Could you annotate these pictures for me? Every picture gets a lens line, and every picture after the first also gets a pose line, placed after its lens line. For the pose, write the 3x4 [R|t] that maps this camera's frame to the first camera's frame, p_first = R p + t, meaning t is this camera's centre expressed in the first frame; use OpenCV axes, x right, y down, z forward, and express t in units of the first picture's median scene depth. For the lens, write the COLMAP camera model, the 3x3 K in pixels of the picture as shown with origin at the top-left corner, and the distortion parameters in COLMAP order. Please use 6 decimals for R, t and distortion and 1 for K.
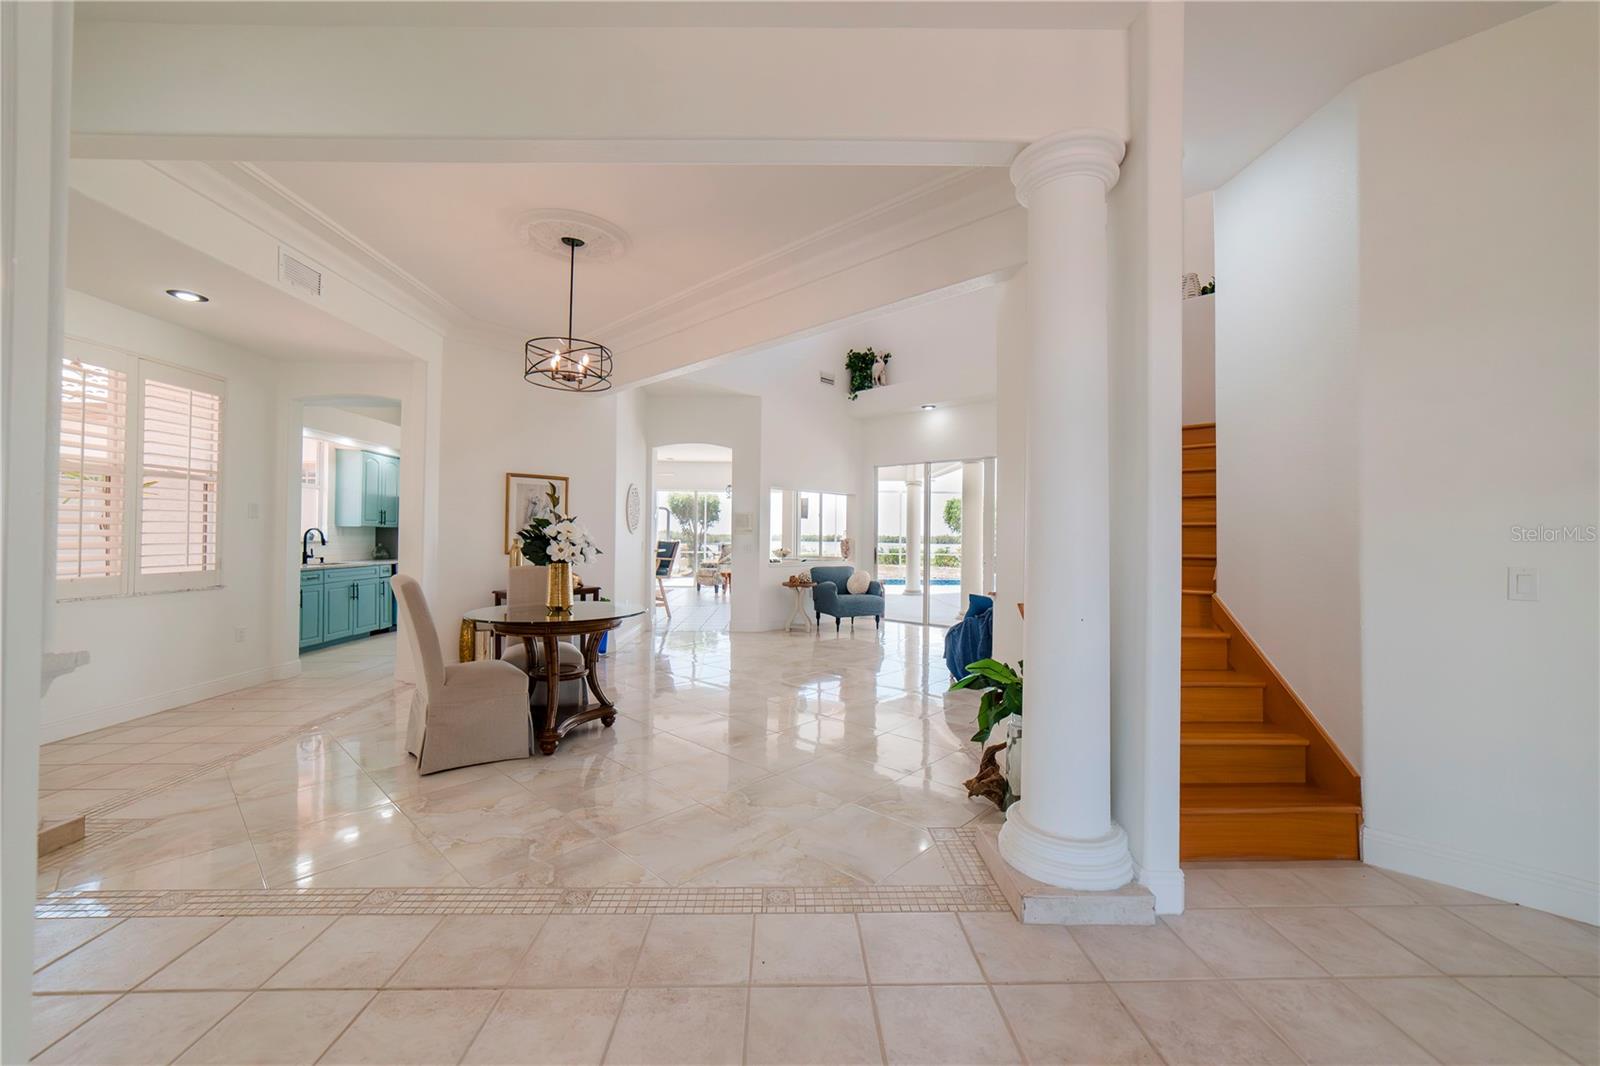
lens RADIAL K [[621.4, 0, 784.5], [0, 621.4, 529.4], [0, 0, 1]] dist [-0.018124, 0.004437]
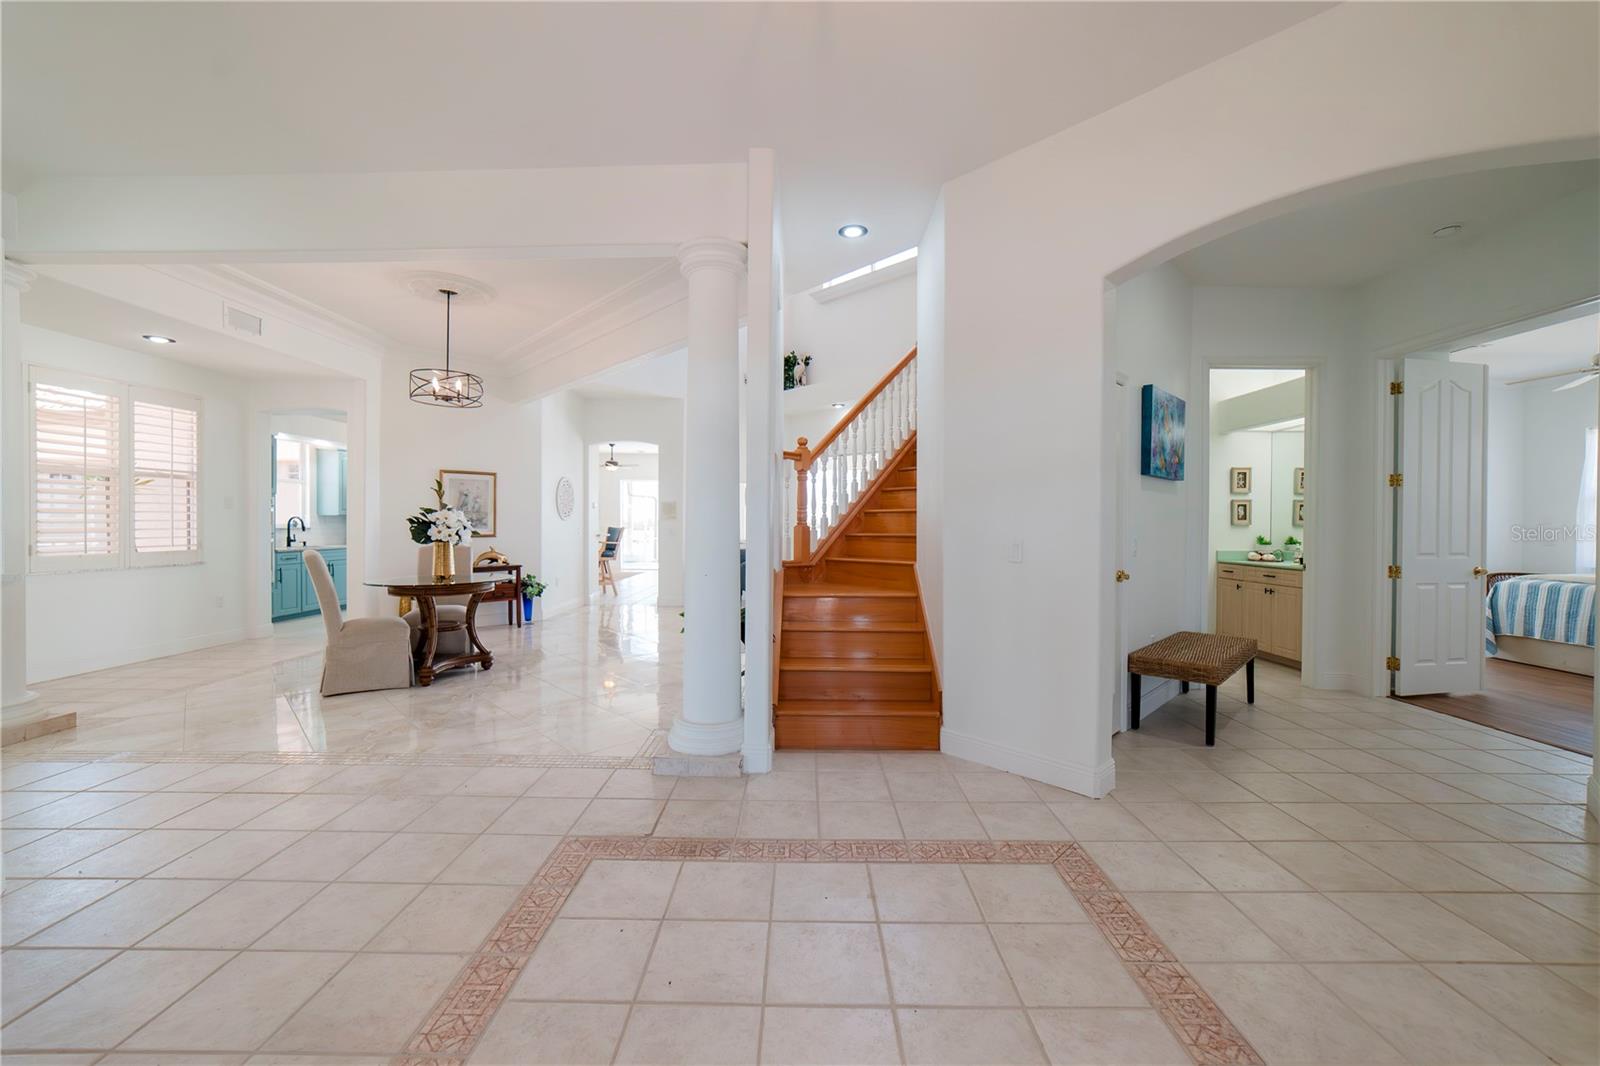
lens RADIAL K [[621.4, 0, 794.1], [0, 621.4, 529.9], [0, 0, 1]] dist [-0.018124, 0.004437]
pose [[0.999370, -0.003637, -0.035297, 0.390883], [0.004374, 0.999773, 0.020830, 0.004635], [0.035214, -0.020972, 0.999160, -0.245842]]
